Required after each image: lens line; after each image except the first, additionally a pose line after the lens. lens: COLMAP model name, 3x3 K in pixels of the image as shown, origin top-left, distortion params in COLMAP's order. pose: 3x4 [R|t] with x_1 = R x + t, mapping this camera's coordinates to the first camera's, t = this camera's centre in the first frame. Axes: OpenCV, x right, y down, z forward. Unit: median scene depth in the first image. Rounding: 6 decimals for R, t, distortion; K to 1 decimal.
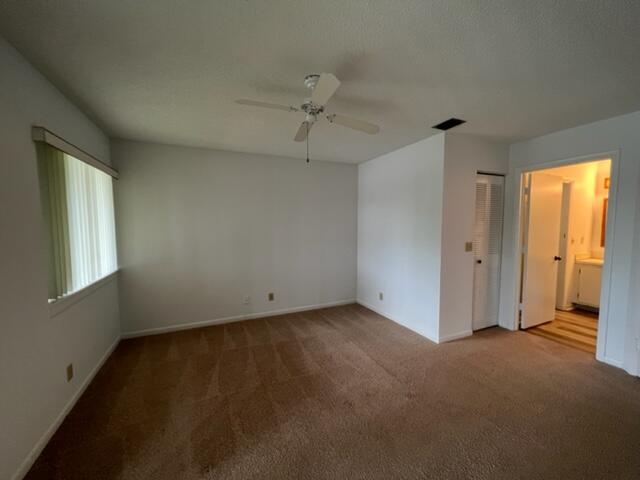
lens RADIAL K [[255.7, 0, 320.0], [0, 255.7, 240.0], [0, 0, 1]] dist [0.000916, 0.000119]
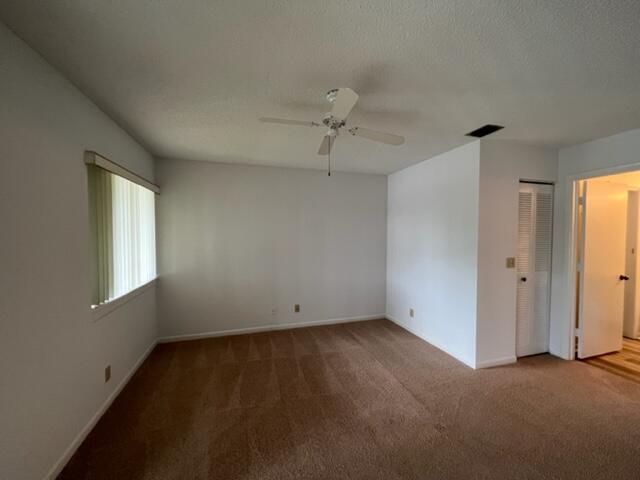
lens RADIAL K [[255.7, 0, 320.0], [0, 255.7, 240.0], [0, 0, 1]] dist [0.000916, 0.000119]
pose [[0.991819, 0.008056, -0.127400, 0.031818], [-0.012952, 0.999207, -0.037647, -0.012856], [0.126995, 0.038989, 0.991137, 0.015621]]
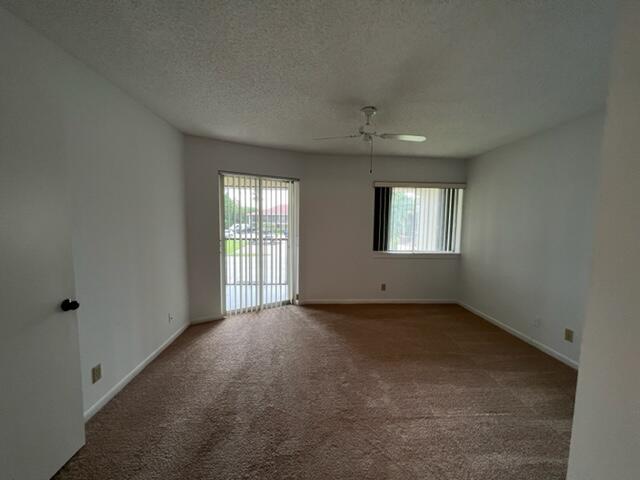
lens RADIAL K [[254.8, 0, 320.0], [0, 254.8, 240.0], [0, 0, 1]] dist [-0.000068, -0.000007]
pose [[-0.361085, 0.076872, -0.929359, 0.911057], [-0.077213, 0.990710, 0.111946, -0.067943], [0.929331, 0.112181, -0.351795, 0.888028]]
